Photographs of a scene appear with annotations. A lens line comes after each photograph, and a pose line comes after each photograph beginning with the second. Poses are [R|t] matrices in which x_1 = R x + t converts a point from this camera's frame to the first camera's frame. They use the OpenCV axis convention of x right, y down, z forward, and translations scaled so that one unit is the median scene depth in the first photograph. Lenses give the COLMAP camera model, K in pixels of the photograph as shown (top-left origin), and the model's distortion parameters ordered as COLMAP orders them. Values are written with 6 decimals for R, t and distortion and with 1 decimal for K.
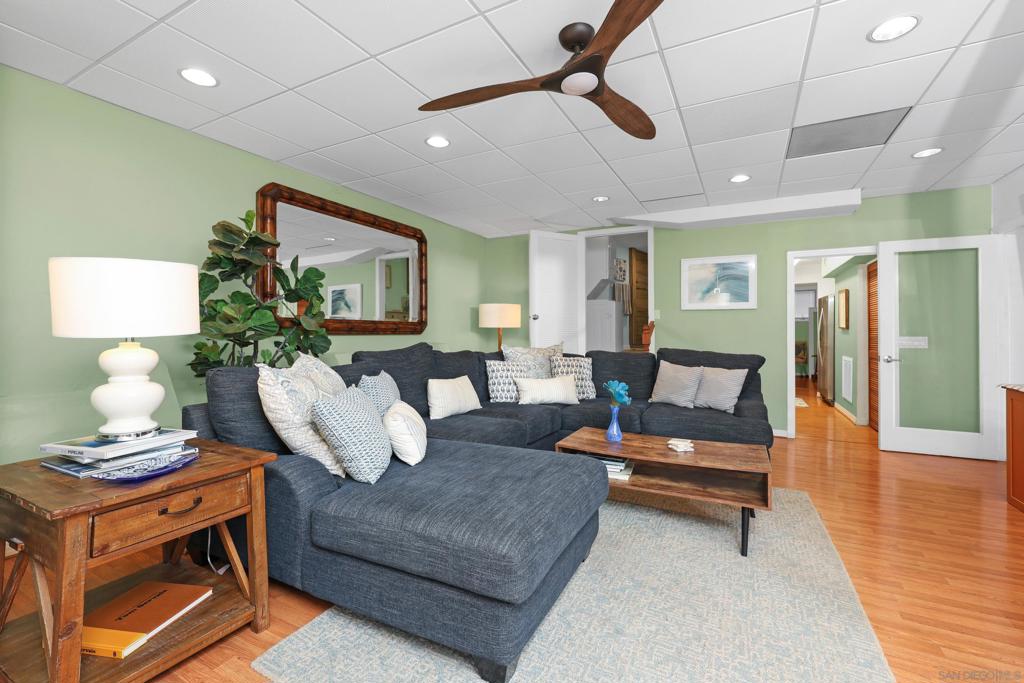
lens RADIAL K [[432.8, 0, 524.8], [0, 432.8, 330.2], [0, 0, 1]] dist [0.003507, -0.000470]
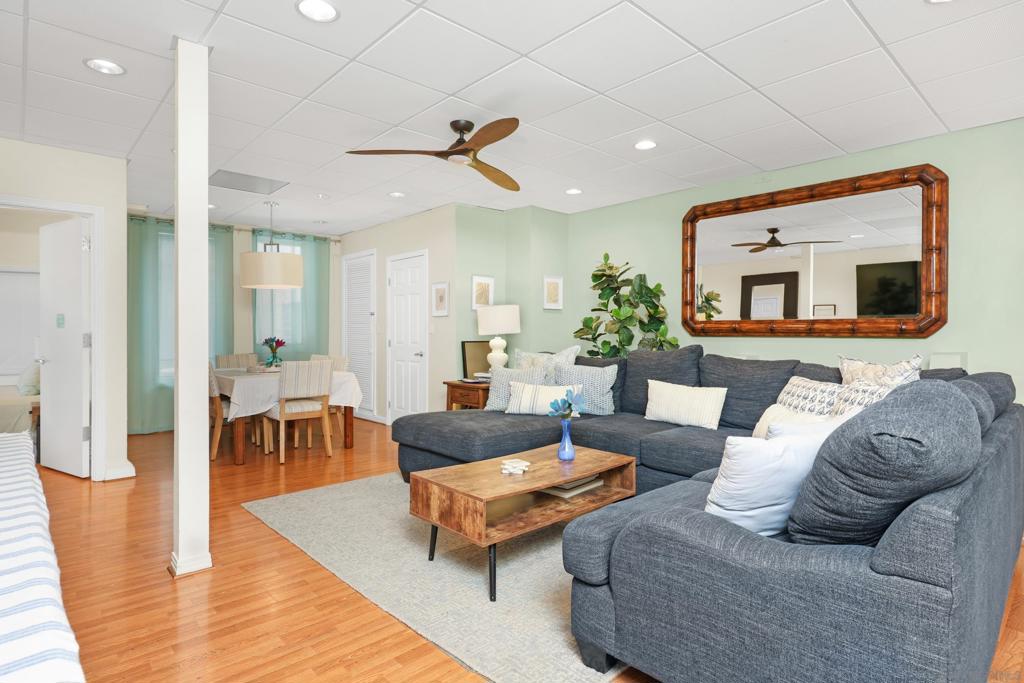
lens RADIAL K [[562.2, 0, 530.4], [0, 562.2, 337.8], [0, 0, 1]] dist [-0.002643, -0.002567]
pose [[-0.325924, 0.013026, -0.945306, 0.923972], [0.005575, 0.999914, 0.011856, -0.000887], [0.945380, -0.001406, -0.325968, 0.972267]]
